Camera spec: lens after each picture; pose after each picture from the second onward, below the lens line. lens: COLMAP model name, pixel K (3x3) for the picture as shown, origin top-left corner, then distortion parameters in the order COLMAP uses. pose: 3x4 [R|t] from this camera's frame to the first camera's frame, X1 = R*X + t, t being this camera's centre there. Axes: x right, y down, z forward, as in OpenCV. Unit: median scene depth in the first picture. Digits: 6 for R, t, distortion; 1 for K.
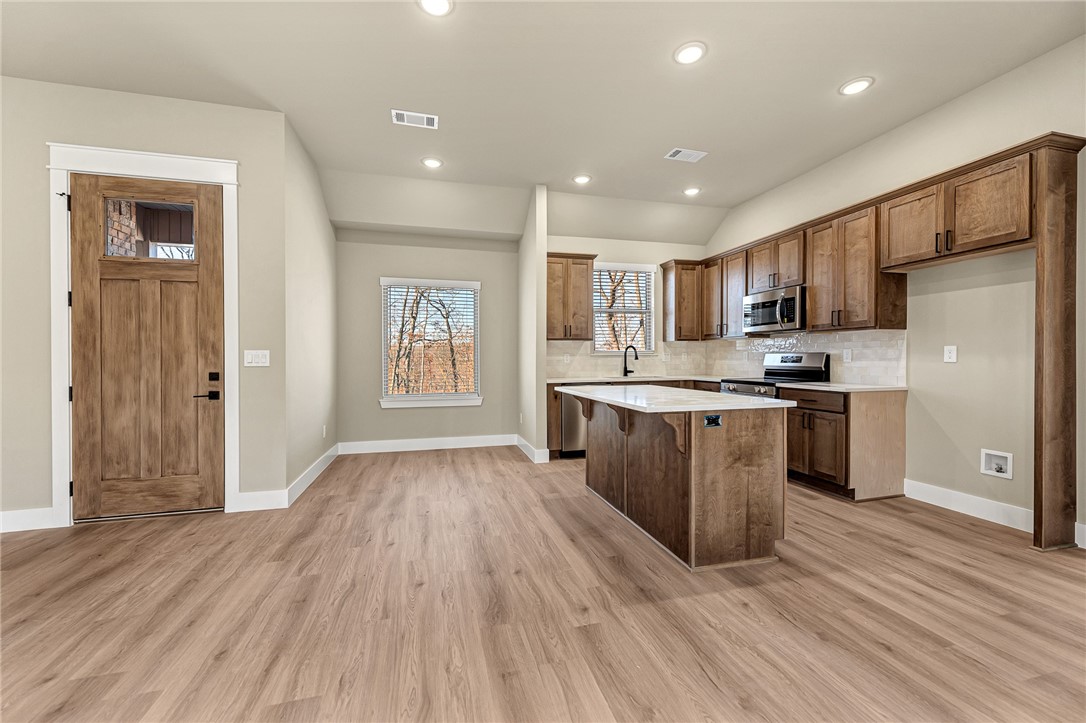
lens RADIAL K [[429.3, 0, 543.0], [0, 429.3, 361.5], [0, 0, 1]] dist [0.006876, -0.000826]
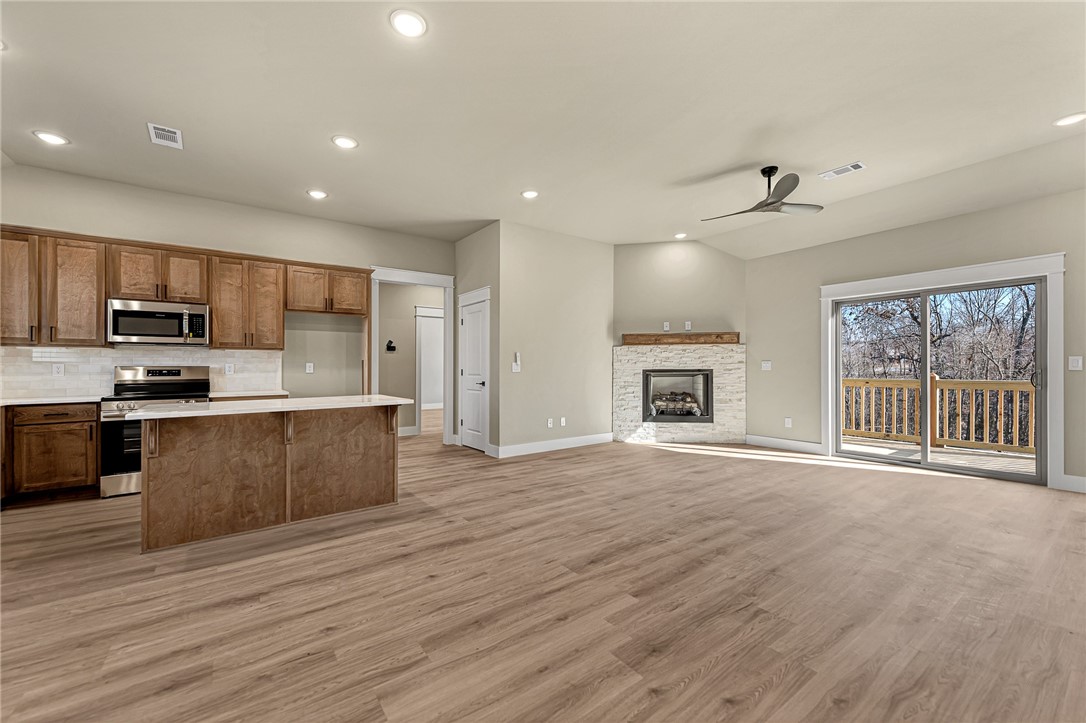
lens RADIAL K [[433.7, 0, 543.6], [0, 433.7, 369.6], [0, 0, 1]] dist [0.009275, -0.000144]
pose [[-0.365221, 0.004060, 0.930912, -0.954623], [0.016718, 0.999858, 0.002198, 0.000819], [-0.930771, 0.016366, -0.365237, 0.766329]]
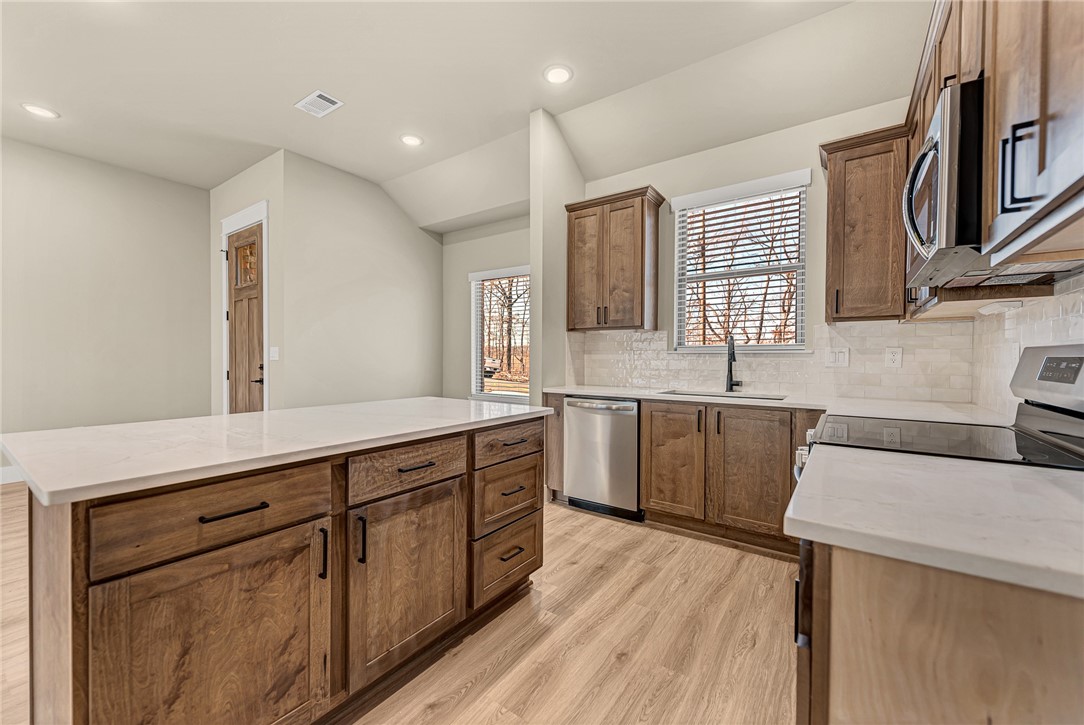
lens RADIAL K [[435.9, 0, 544.1], [0, 435.9, 359.6], [0, 0, 1]] dist [0.009380, -0.000170]
pose [[0.639235, 0.013276, -0.768896, 0.815136], [-0.013032, 0.999894, 0.006431, -0.011769], [0.768901, 0.005909, 0.639341, 0.804073]]
